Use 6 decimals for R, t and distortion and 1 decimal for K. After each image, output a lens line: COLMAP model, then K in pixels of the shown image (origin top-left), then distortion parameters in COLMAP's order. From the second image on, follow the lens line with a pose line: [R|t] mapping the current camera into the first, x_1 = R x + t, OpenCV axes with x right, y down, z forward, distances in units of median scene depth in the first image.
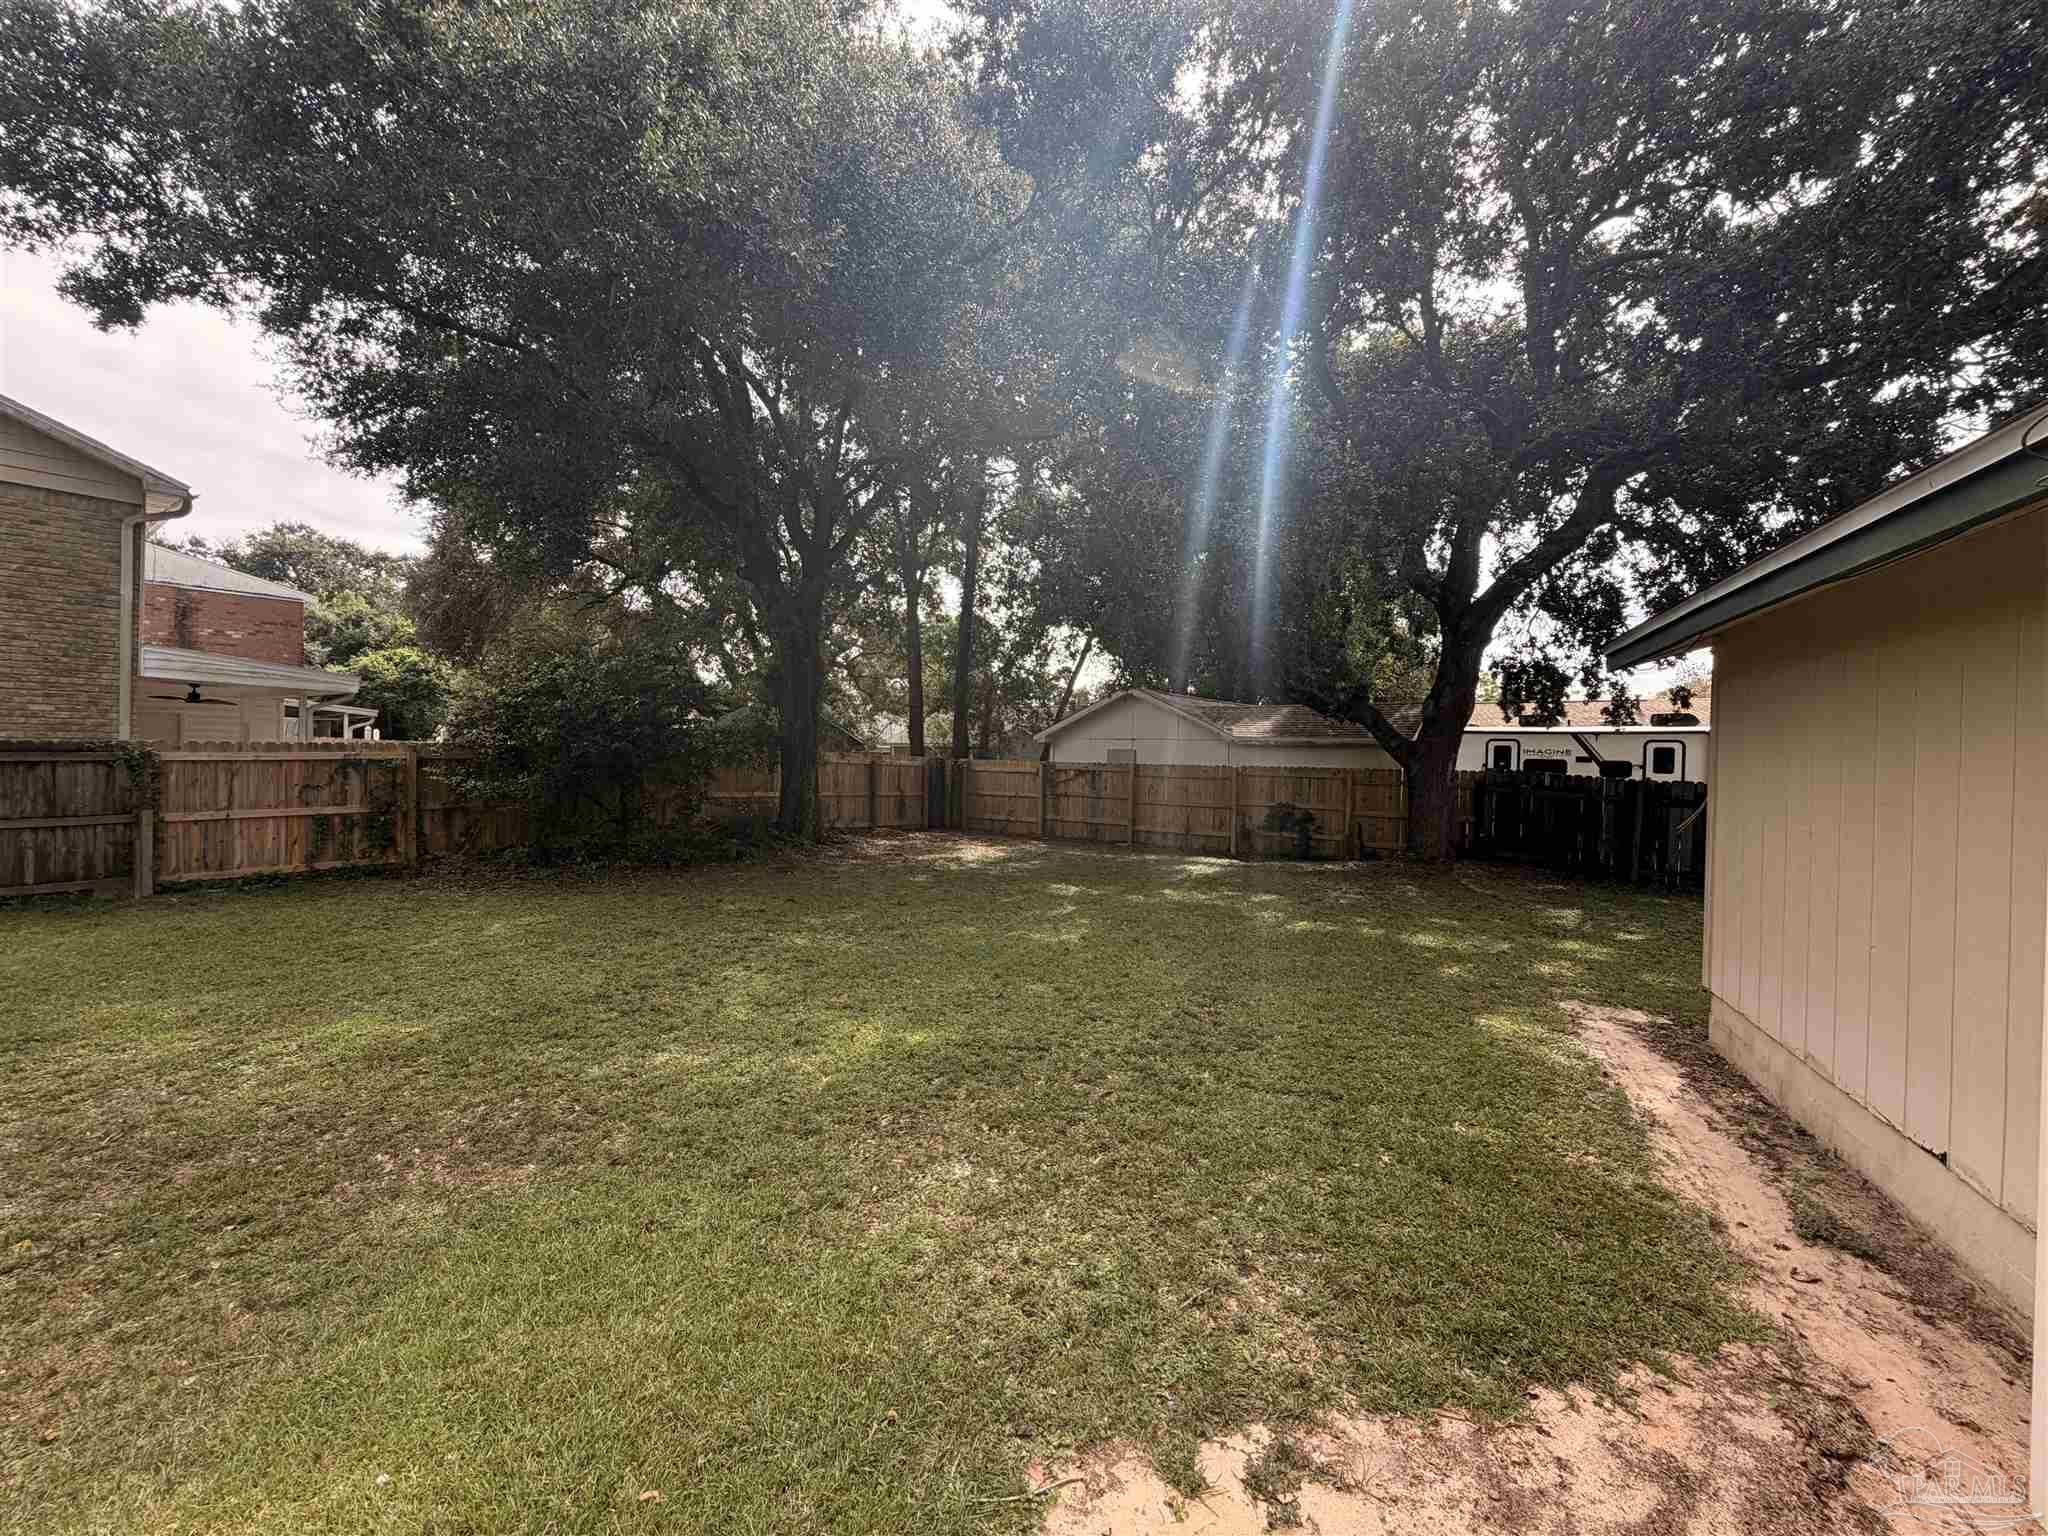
lens RADIAL K [[820.9, 0, 1019.7], [0, 820.9, 762.4], [0, 0, 1]] dist [0.000344, 0.000029]
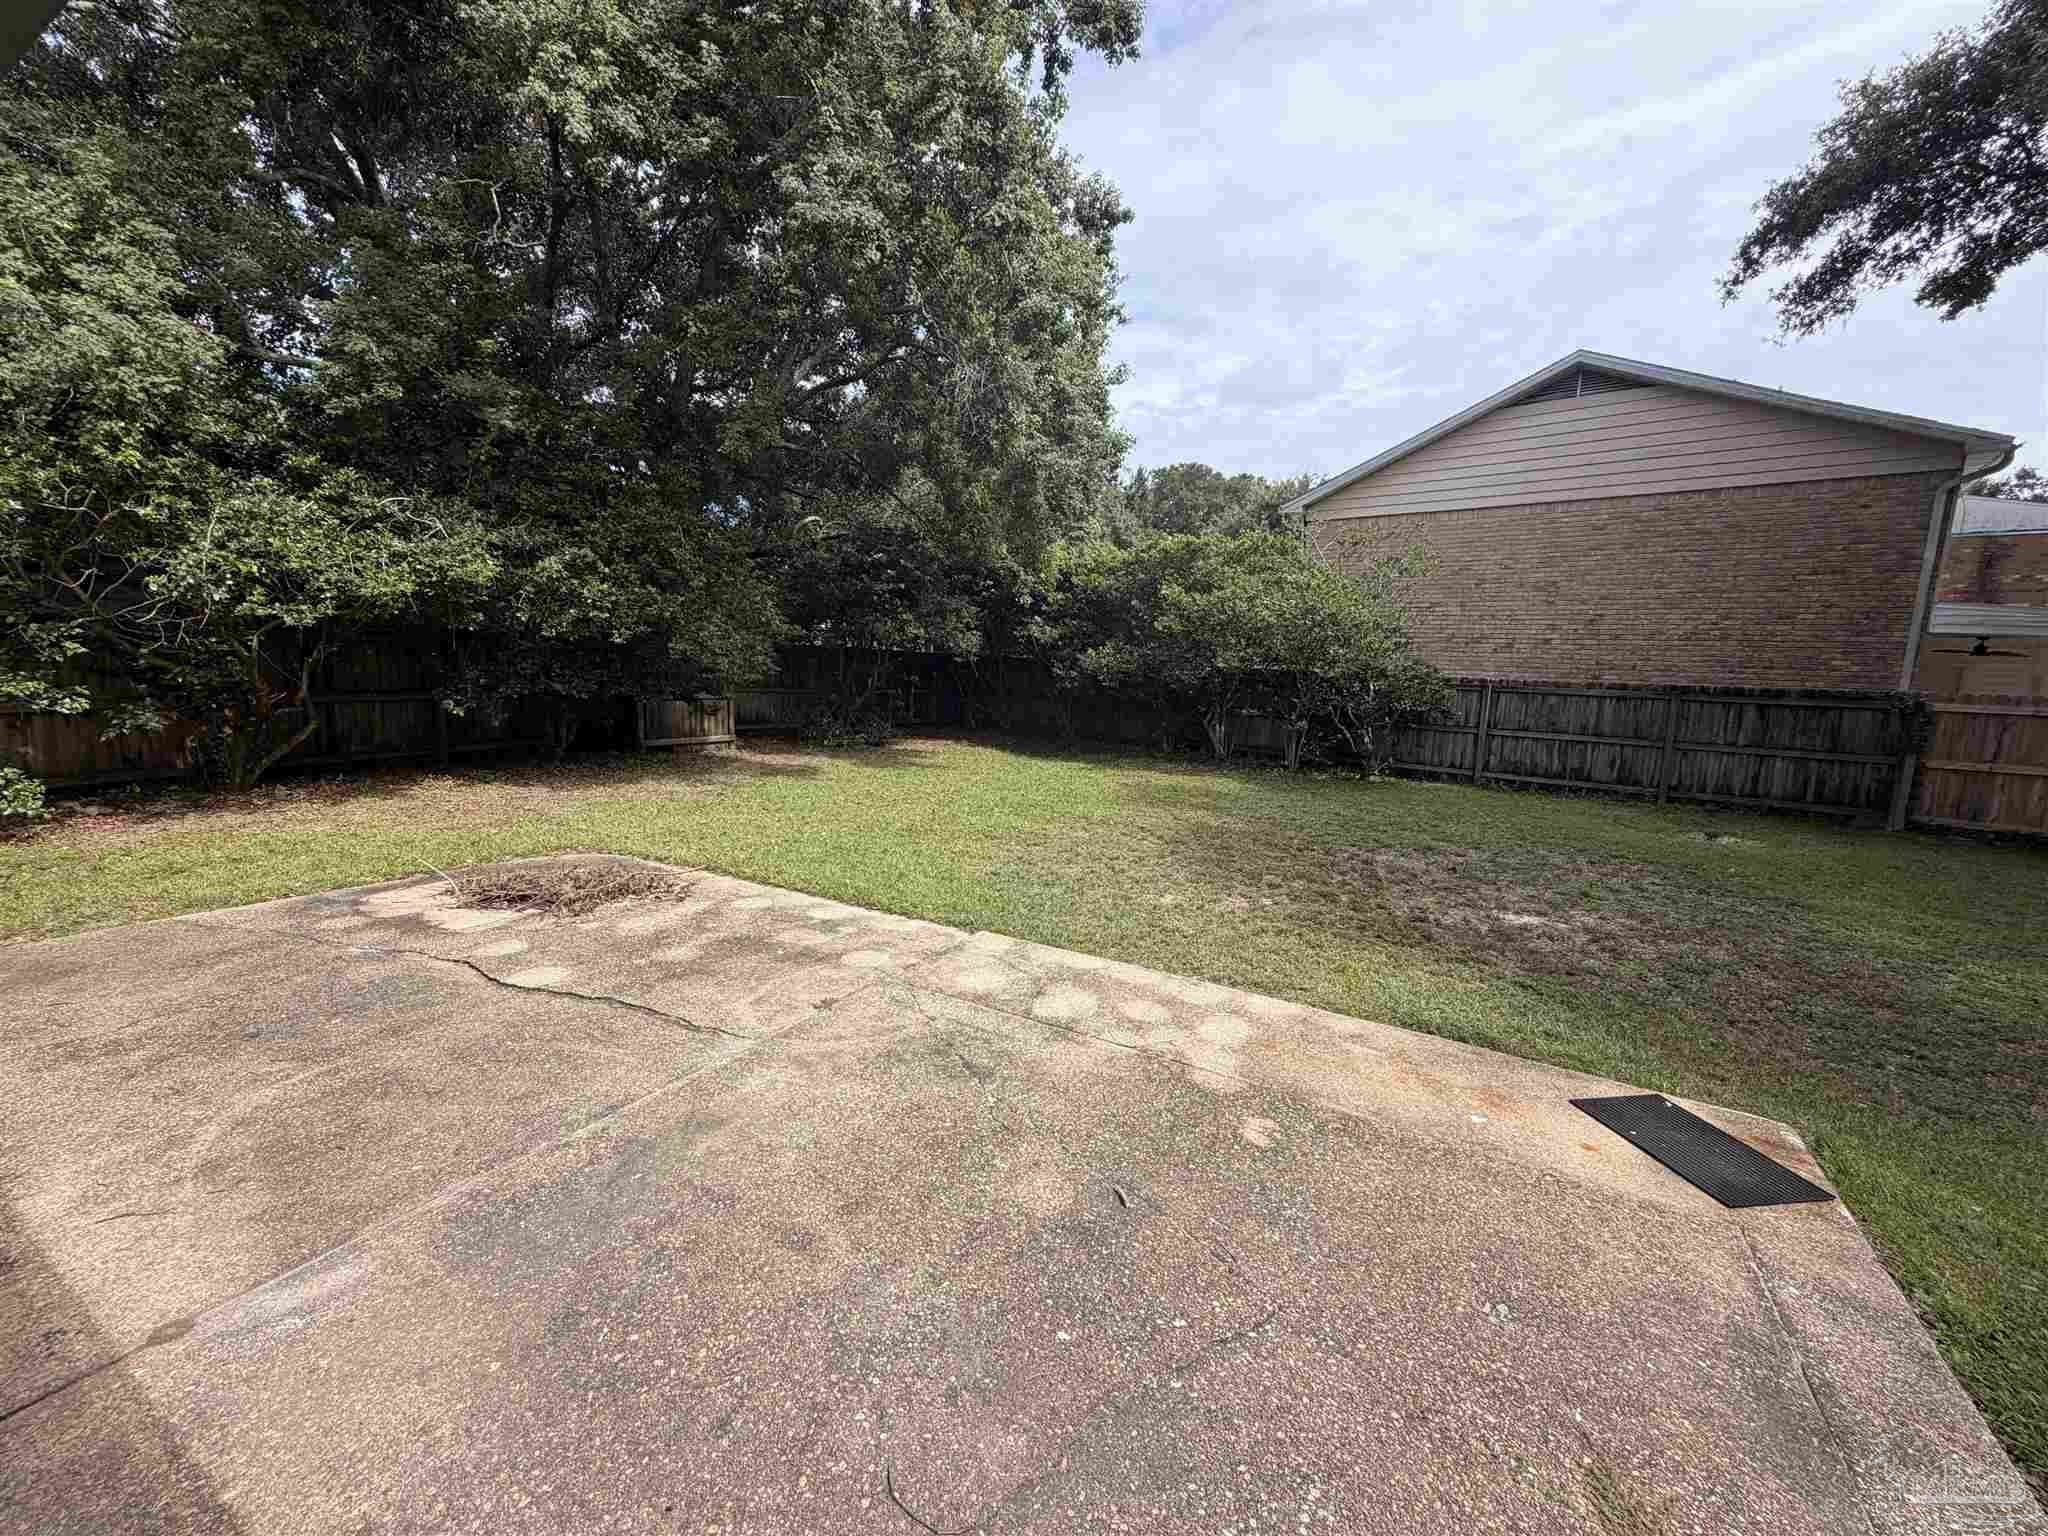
lens RADIAL K [[820.9, 0, 1015.3], [0, 820.9, 768.4], [0, 0, 1]] dist [0.000344, 0.000029]
pose [[-0.082108, 0.115090, -0.989956, 0.136504], [-0.051275, 0.991506, 0.119523, 0.005669], [0.995304, 0.060574, -0.075510, -0.119753]]
